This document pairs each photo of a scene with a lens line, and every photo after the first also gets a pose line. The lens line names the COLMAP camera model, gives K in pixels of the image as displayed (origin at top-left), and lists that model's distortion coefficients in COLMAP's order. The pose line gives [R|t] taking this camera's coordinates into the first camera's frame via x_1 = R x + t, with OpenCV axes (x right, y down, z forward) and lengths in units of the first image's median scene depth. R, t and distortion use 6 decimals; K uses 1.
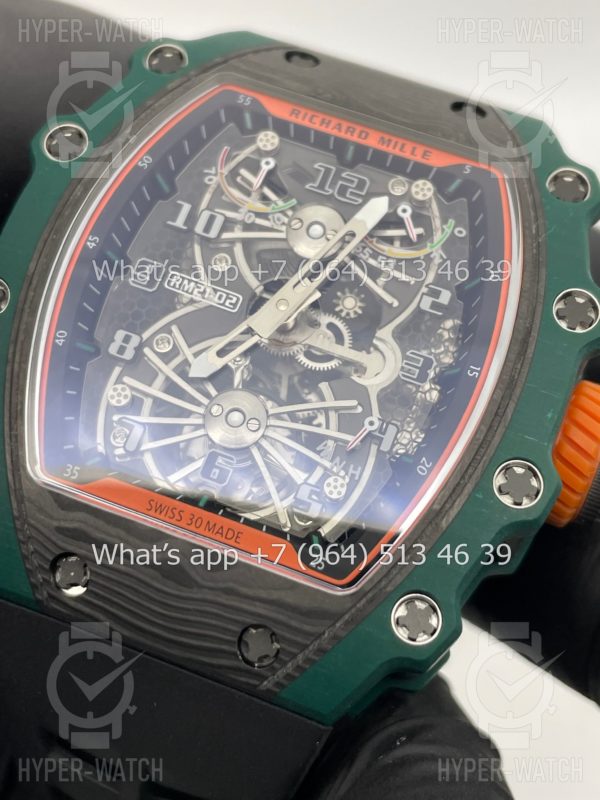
lens RADIAL K [[1005.9, 0, 300.0], [0, 1005.9, 400.0], [0, 0, 1]] dist [0.004034, 0.020141]
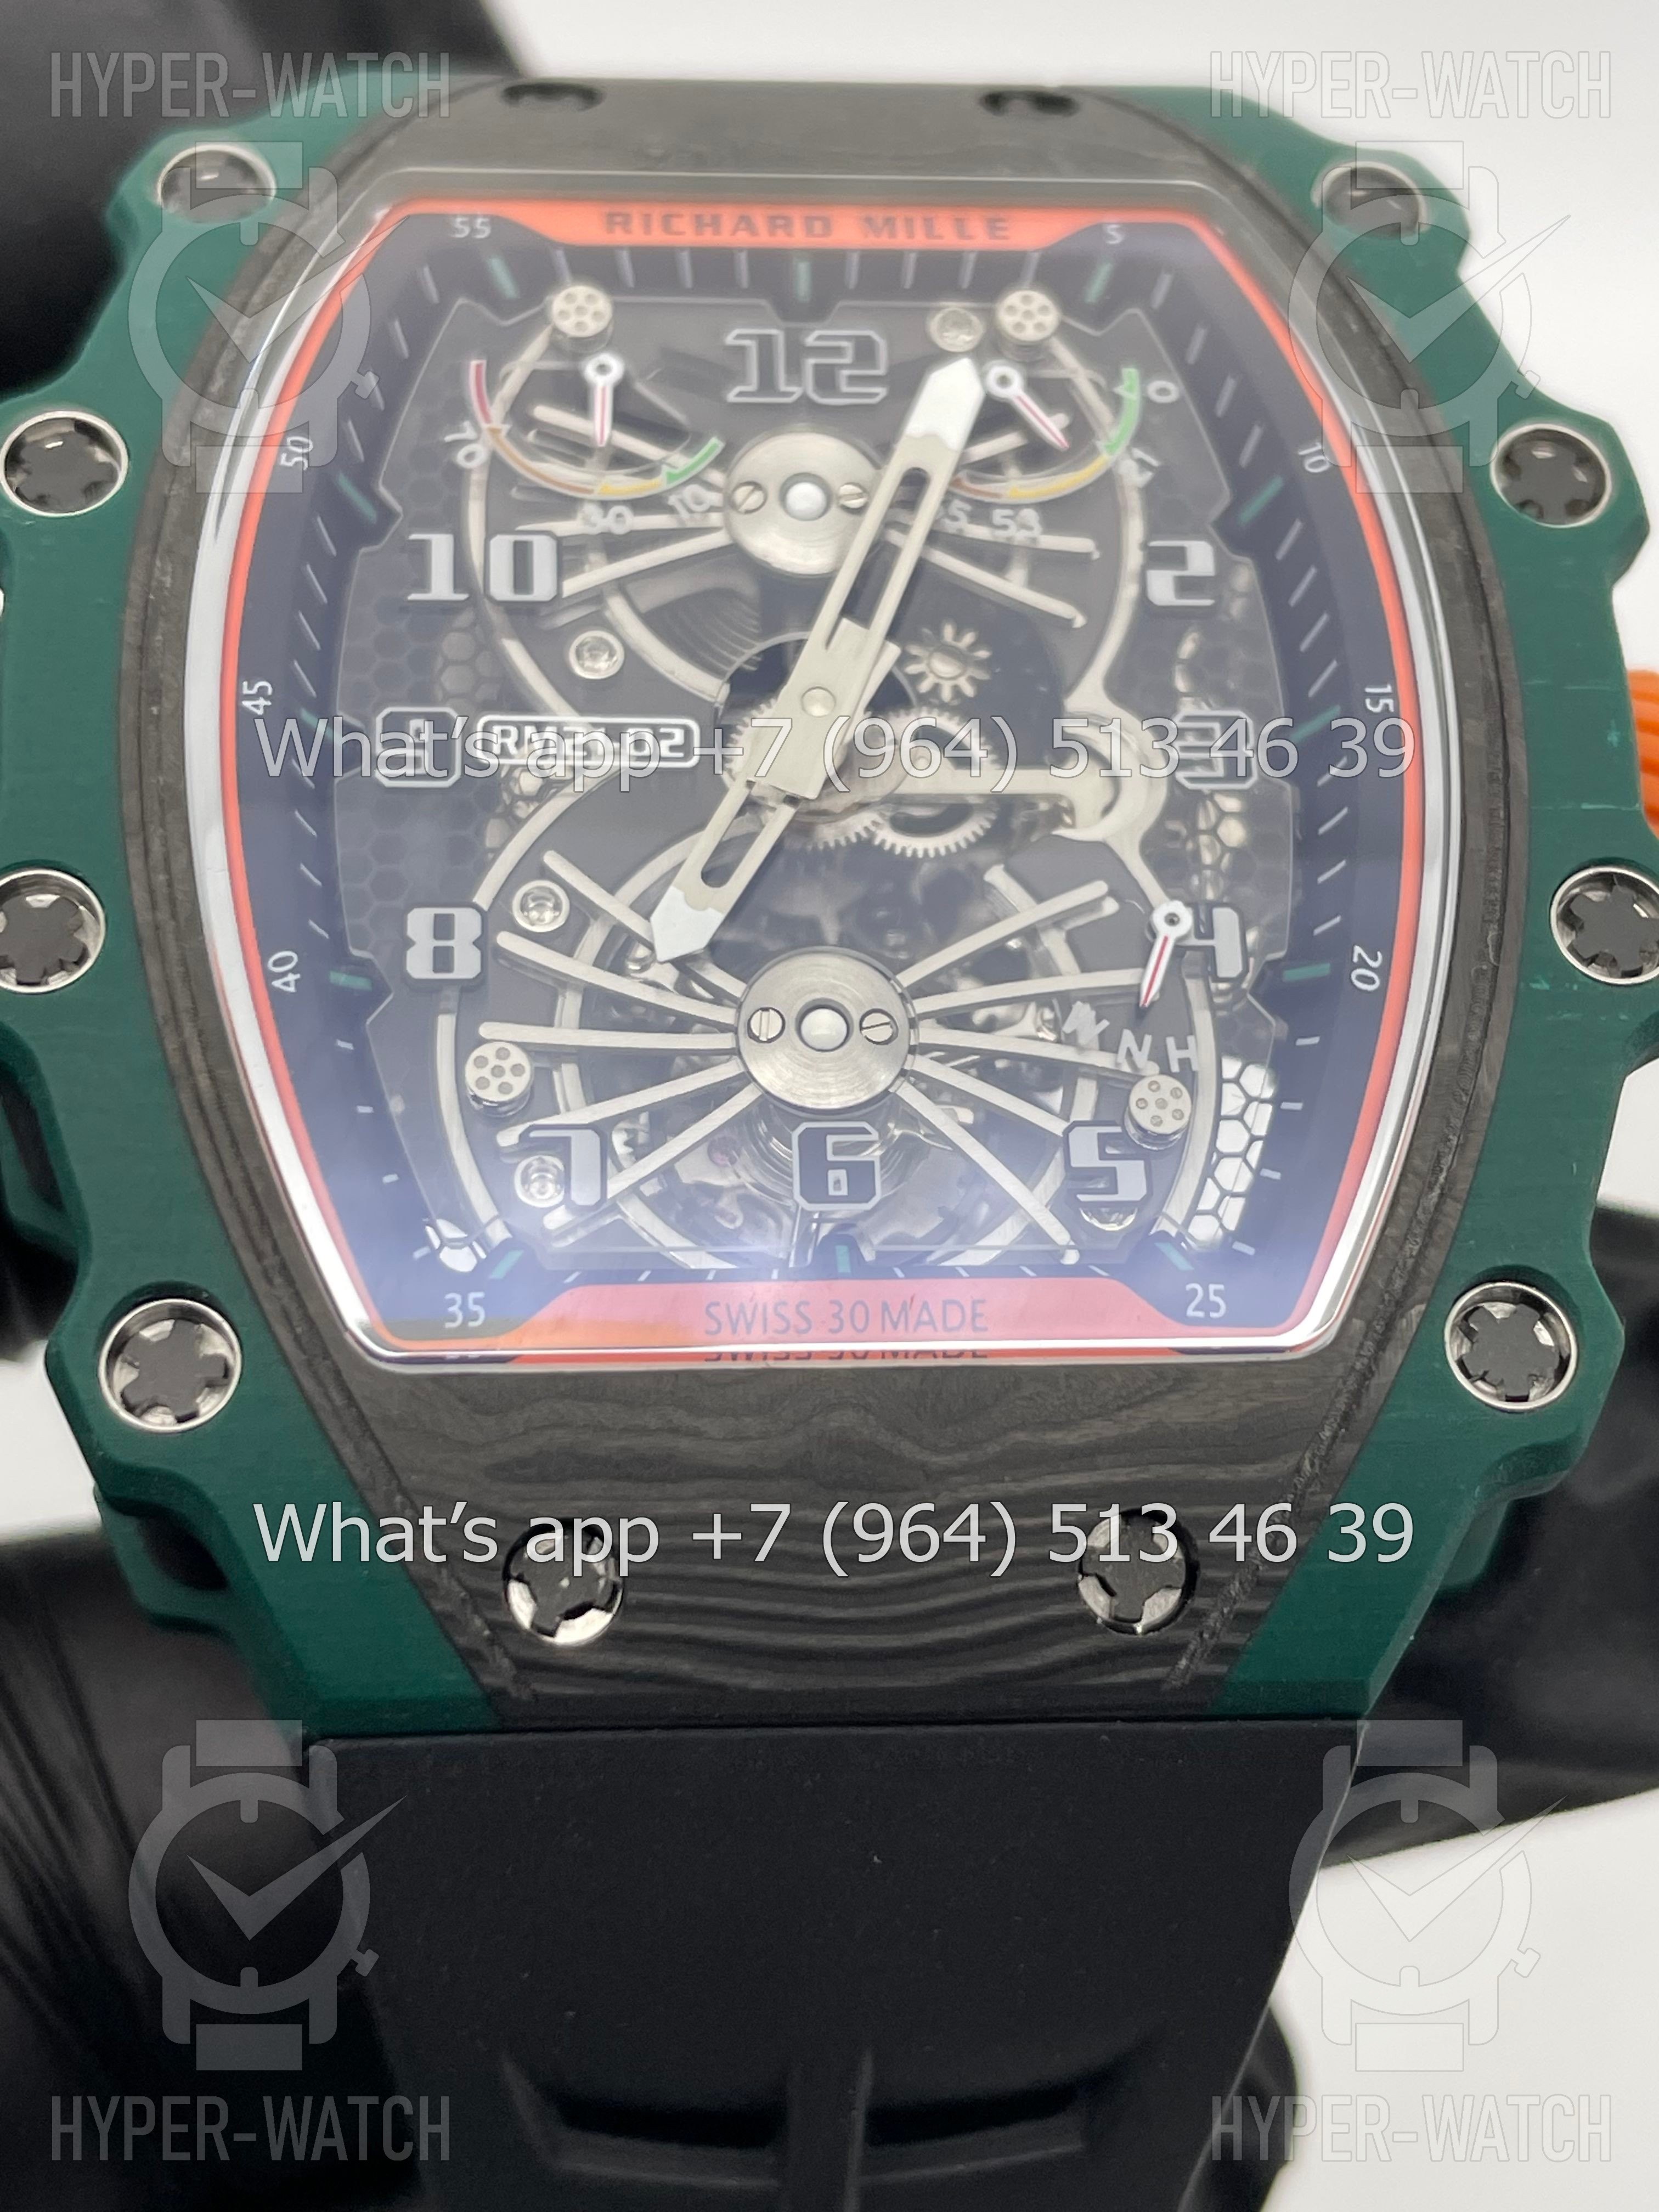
lens RADIAL K [[2781.2, 0, 829.5], [0, 2781.2, 1106.0], [0, 0, 1]] dist [0.004034, 0.020141]
pose [[0.926789, -0.328576, 0.181934, -0.233430], [0.332481, 0.943062, 0.009498, 0.033212], [-0.174696, 0.051687, 0.983265, 0.016681]]
